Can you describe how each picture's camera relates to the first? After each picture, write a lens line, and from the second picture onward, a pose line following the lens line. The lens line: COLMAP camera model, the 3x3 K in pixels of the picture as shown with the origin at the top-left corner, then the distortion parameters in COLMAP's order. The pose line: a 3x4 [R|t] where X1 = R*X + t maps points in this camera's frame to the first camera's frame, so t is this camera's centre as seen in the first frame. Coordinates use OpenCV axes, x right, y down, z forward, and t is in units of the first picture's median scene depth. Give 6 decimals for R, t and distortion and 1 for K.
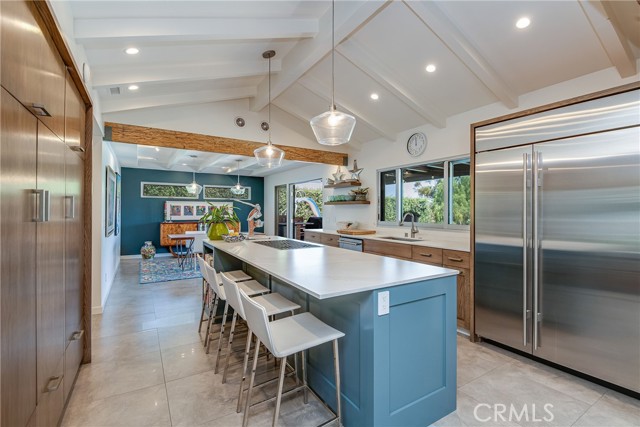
lens RADIAL K [[293.0, 0, 320.1], [0, 293.0, 211.5], [0, 0, 1]] dist [0.019018, -0.000292]
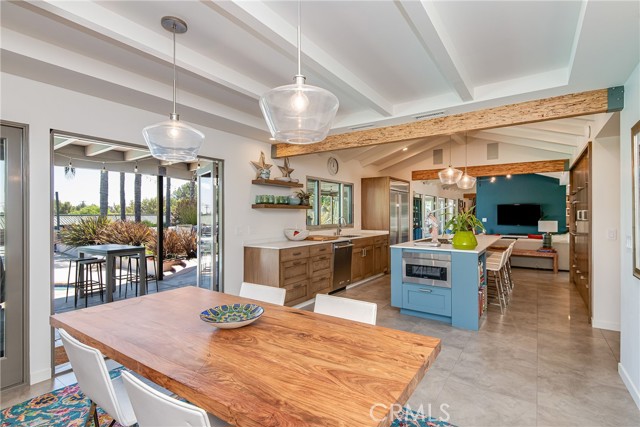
lens RADIAL K [[315.3, 0, 318.9], [0, 315.3, 212.9], [0, 0, 1]] dist [0.001100, 0.000102]
pose [[-0.405778, 0.002187, 0.913969, -0.527141], [0.008424, 0.999964, 0.001348, -0.010220], [-0.913933, 0.008246, -0.405782, 0.900980]]
